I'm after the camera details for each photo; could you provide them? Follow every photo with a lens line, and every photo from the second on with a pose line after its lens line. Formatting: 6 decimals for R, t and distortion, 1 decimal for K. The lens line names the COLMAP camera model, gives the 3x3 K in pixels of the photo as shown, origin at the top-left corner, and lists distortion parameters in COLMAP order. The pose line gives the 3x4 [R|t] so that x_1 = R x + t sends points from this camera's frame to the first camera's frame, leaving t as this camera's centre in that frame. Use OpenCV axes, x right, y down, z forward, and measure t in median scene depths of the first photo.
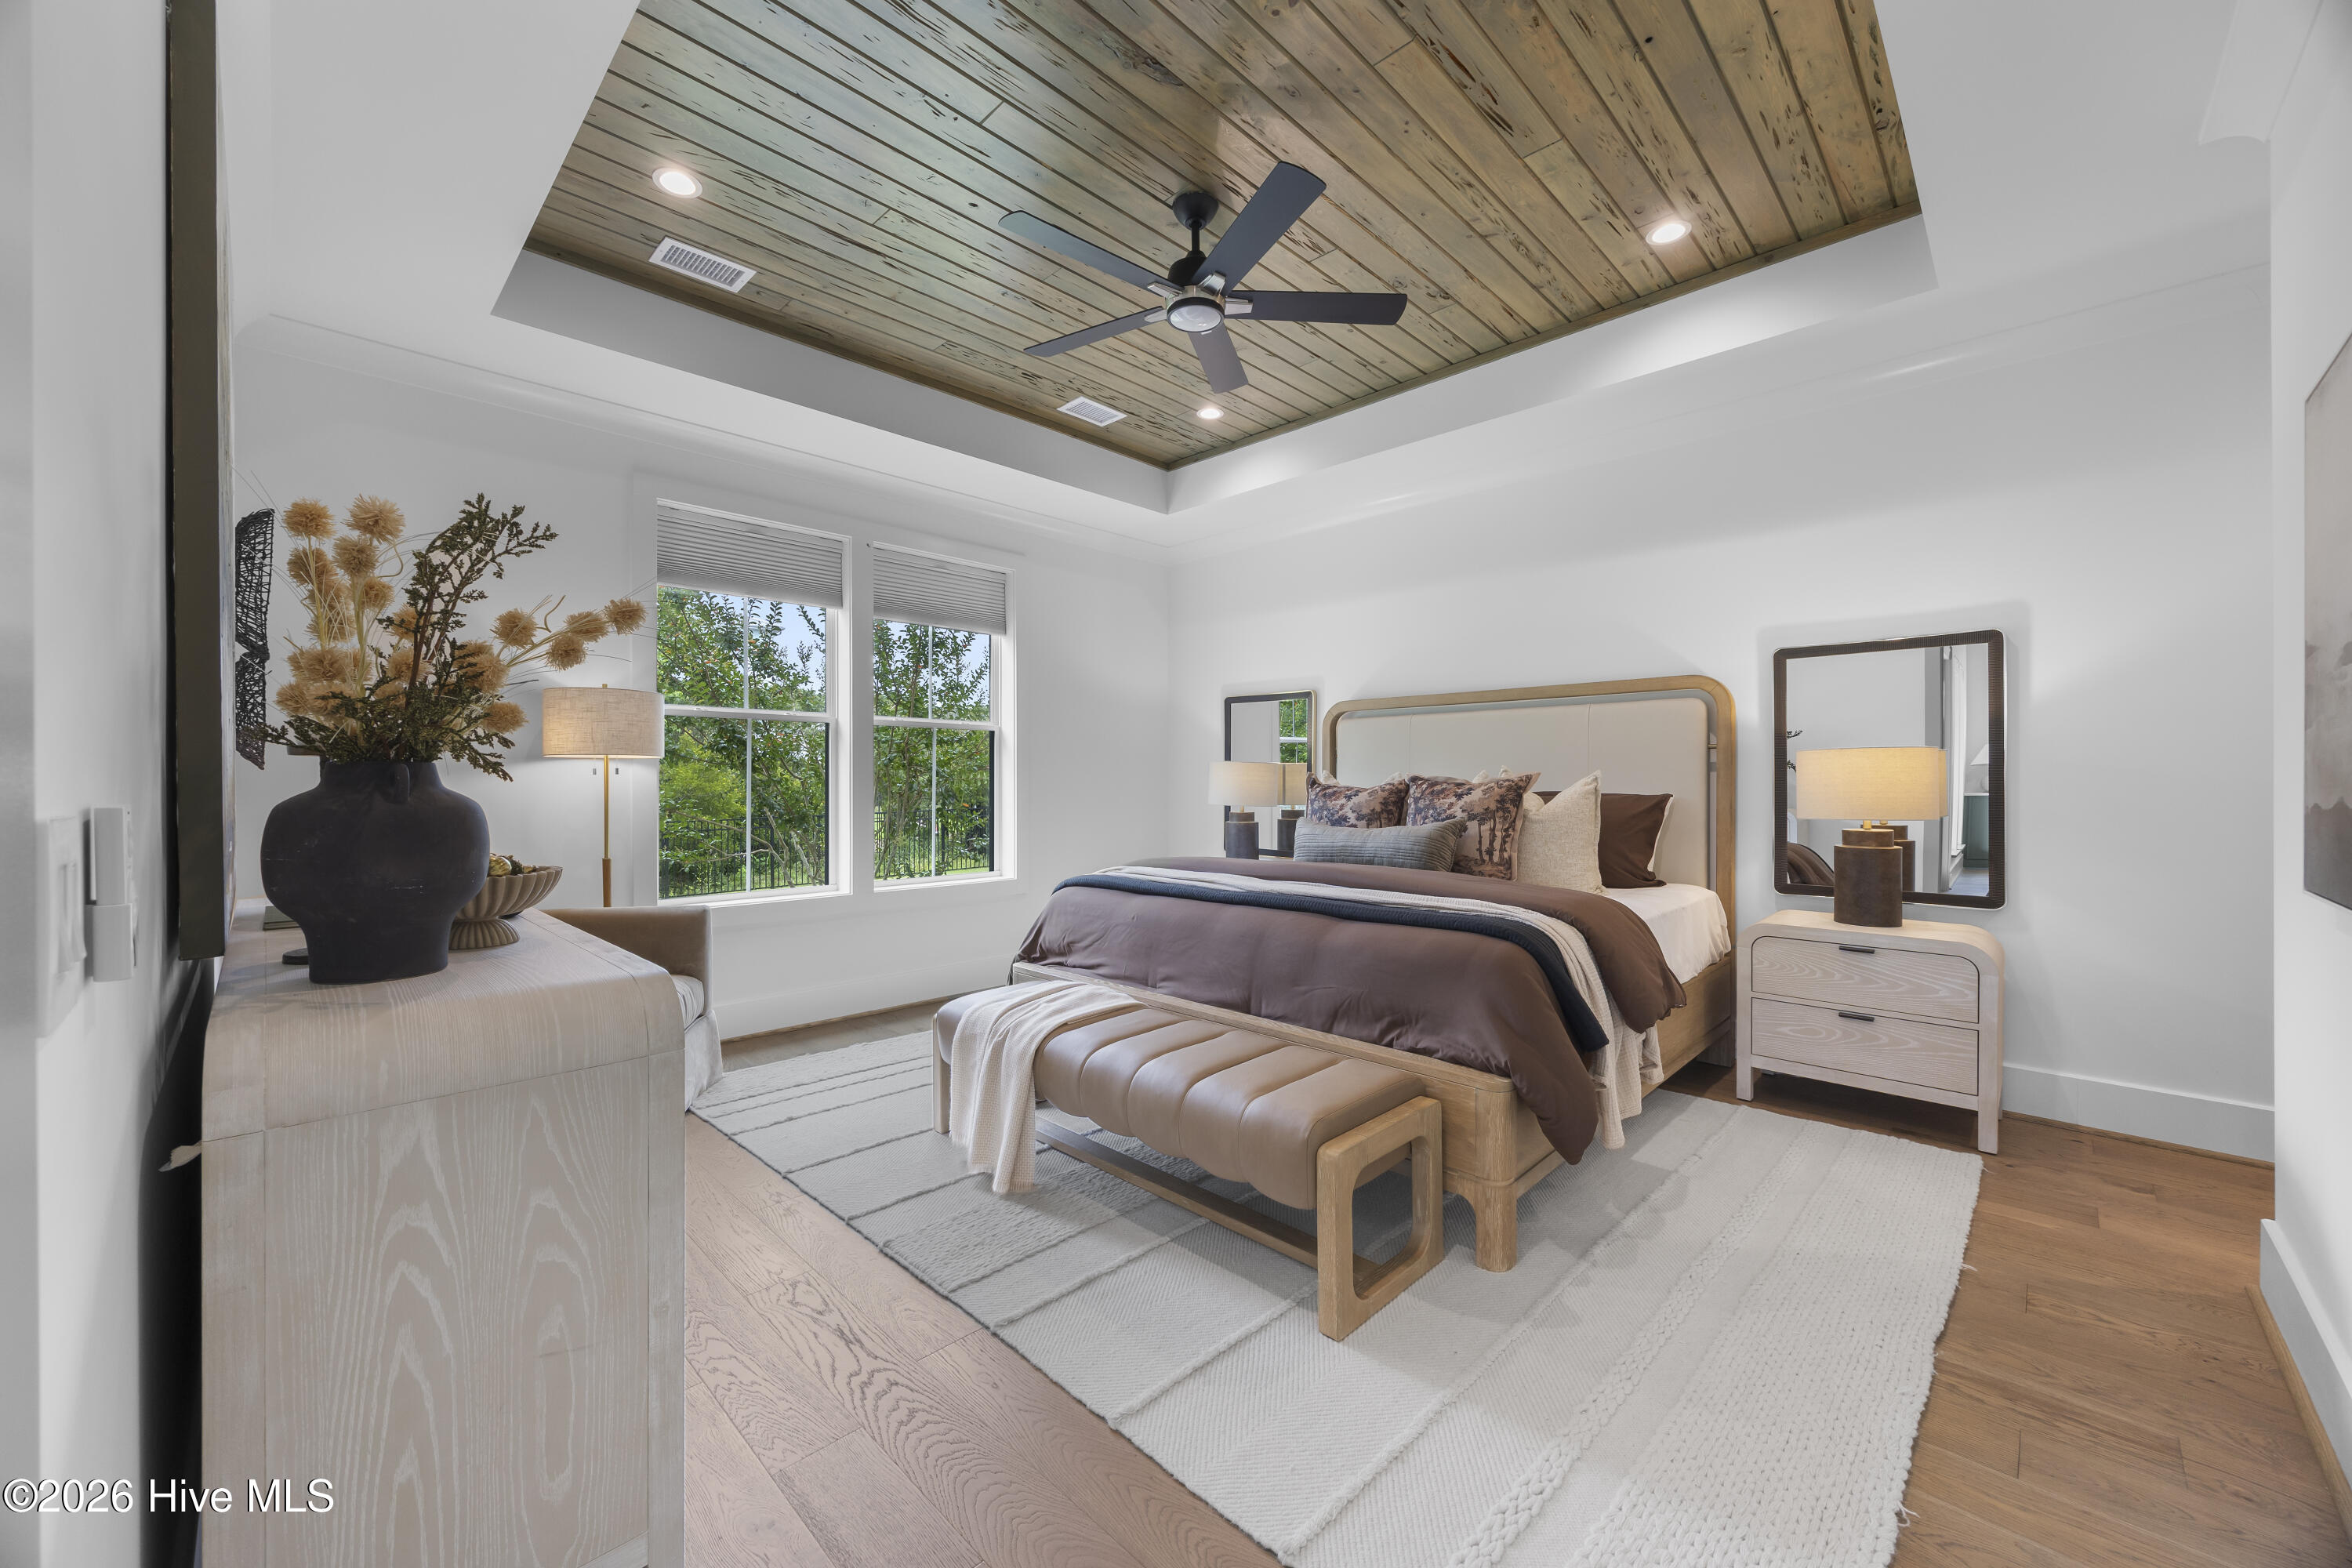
lens RADIAL K [[890.9, 0, 1176.0], [0, 890.9, 784.0], [0, 0, 1]] dist [-0.001036, -0.000015]
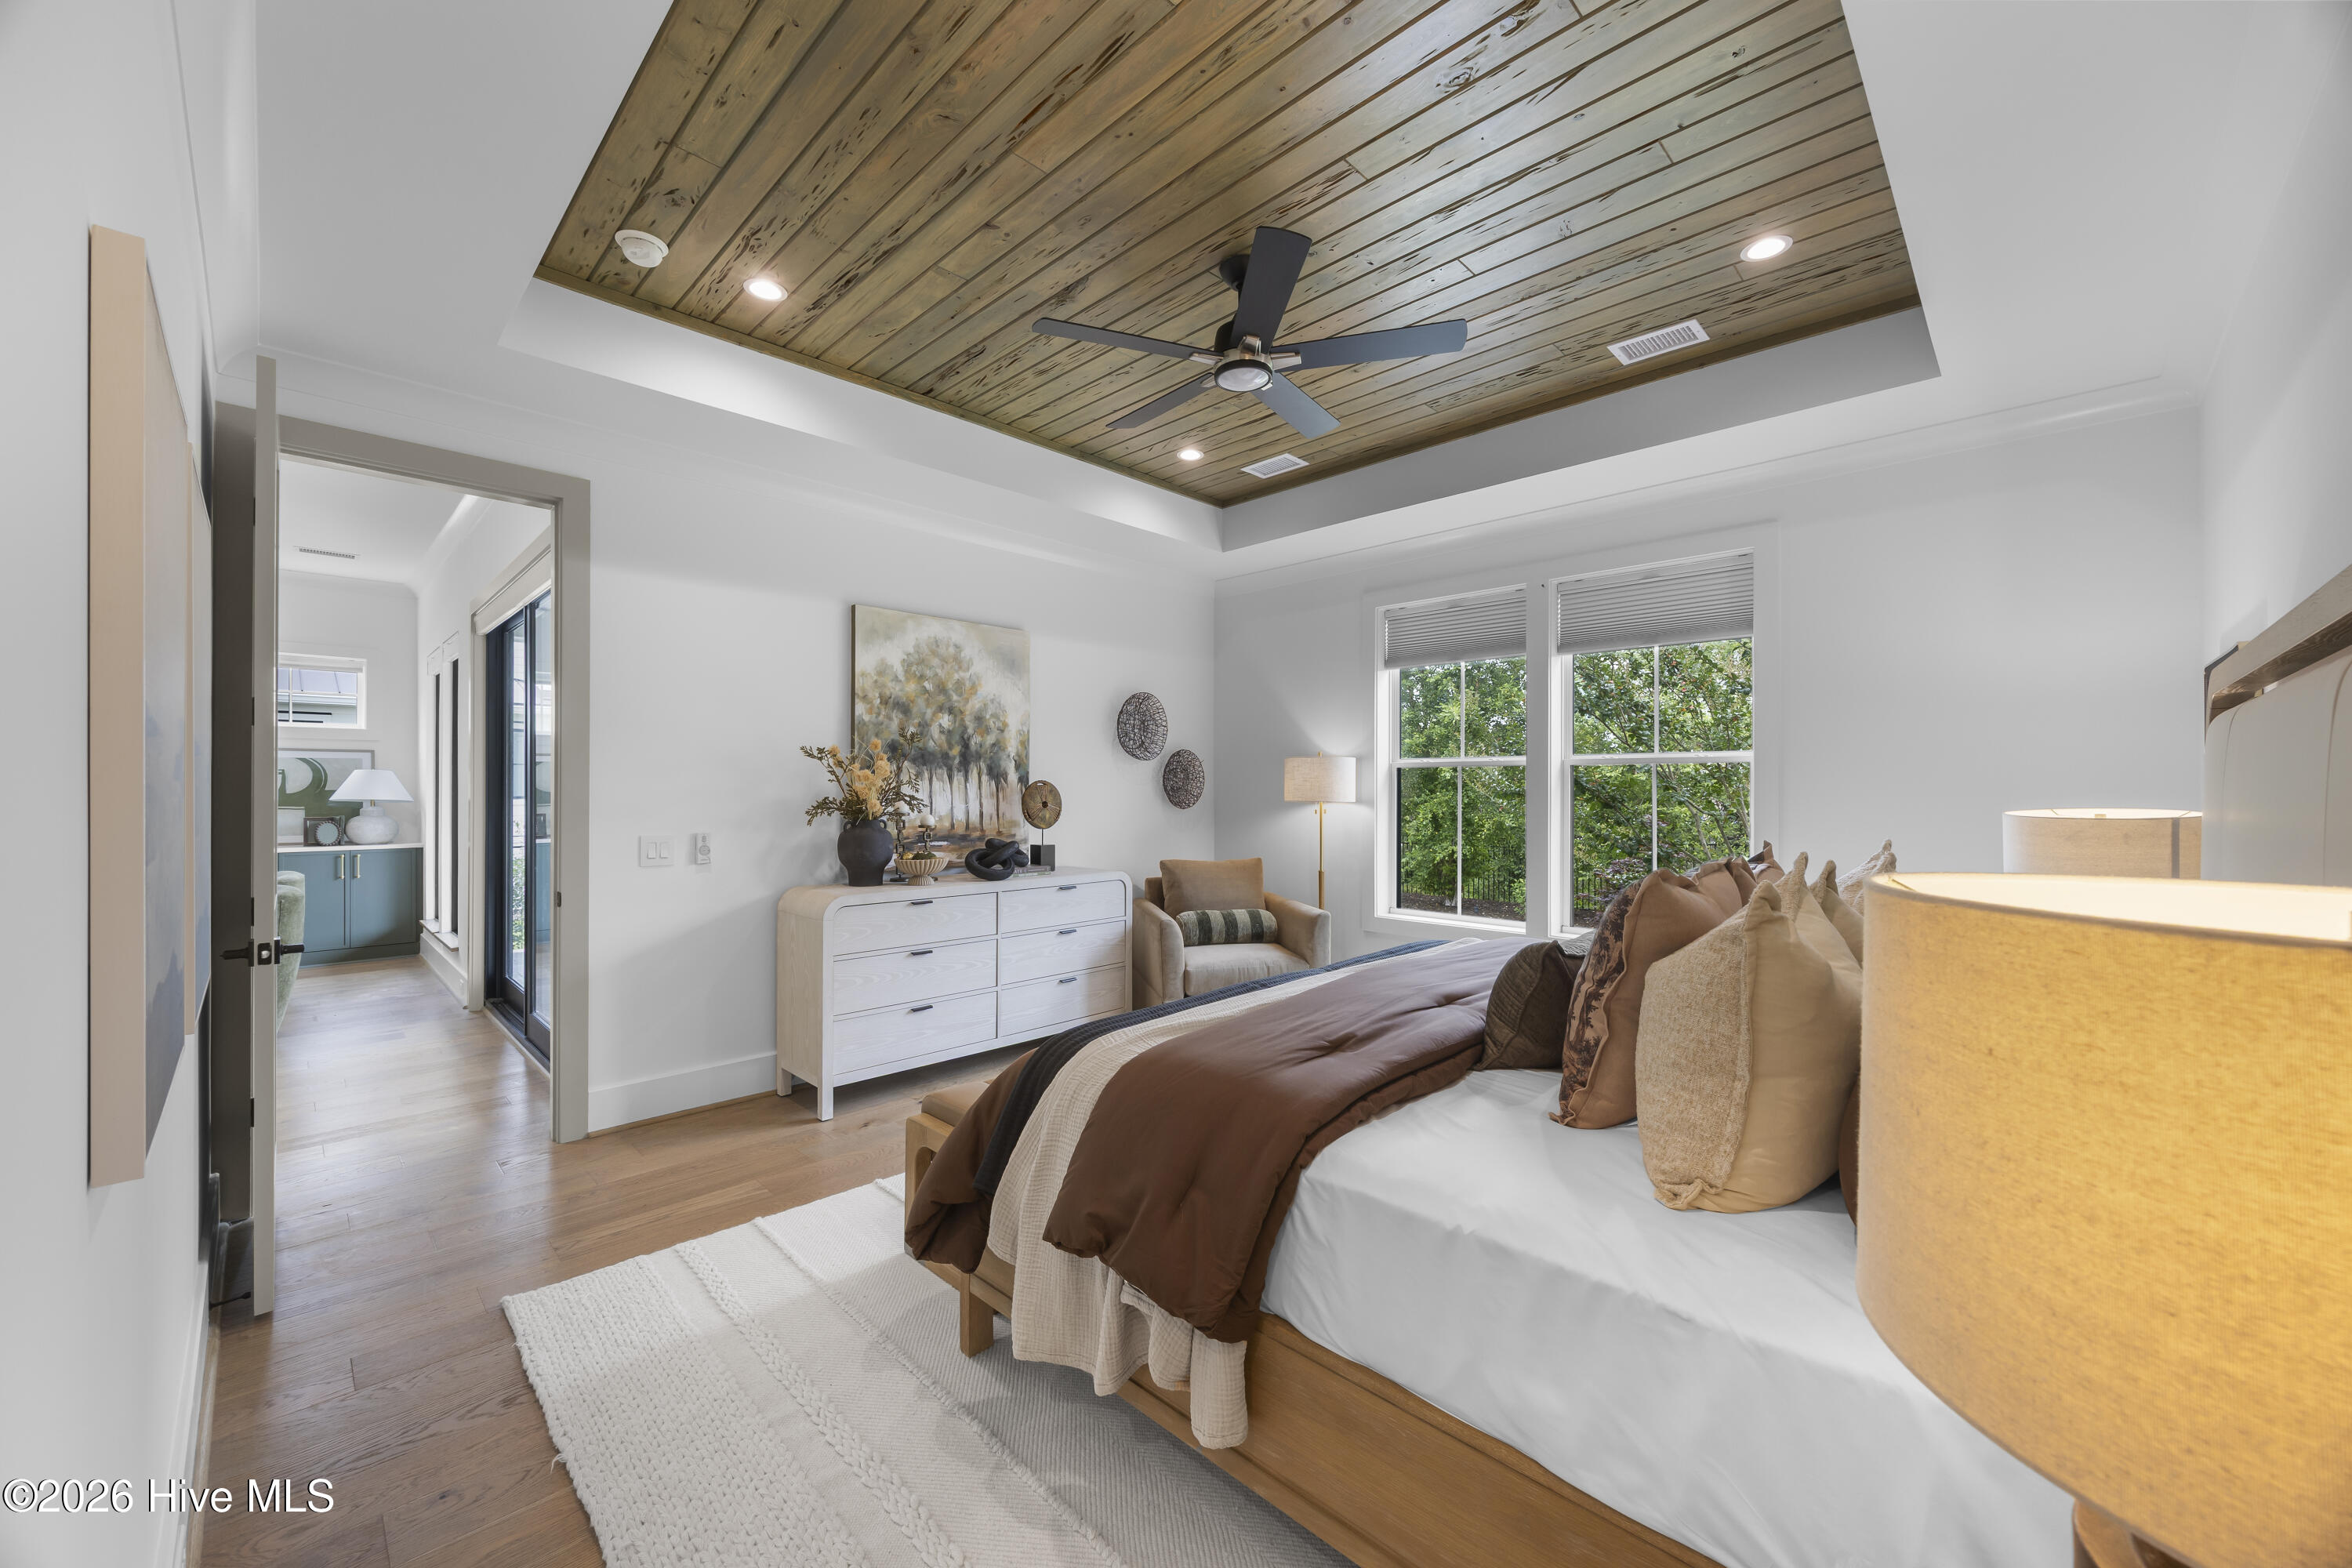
lens RADIAL K [[901.8, 0, 1160.0], [0, 901.8, 790.9], [0, 0, 1]] dist [0.006837, 0.000010]
pose [[-0.013241, 0.003449, -0.999906, 1.233062], [-0.008178, 0.999960, 0.003557, -0.076974], [0.999879, 0.008224, -0.013213, 1.099202]]
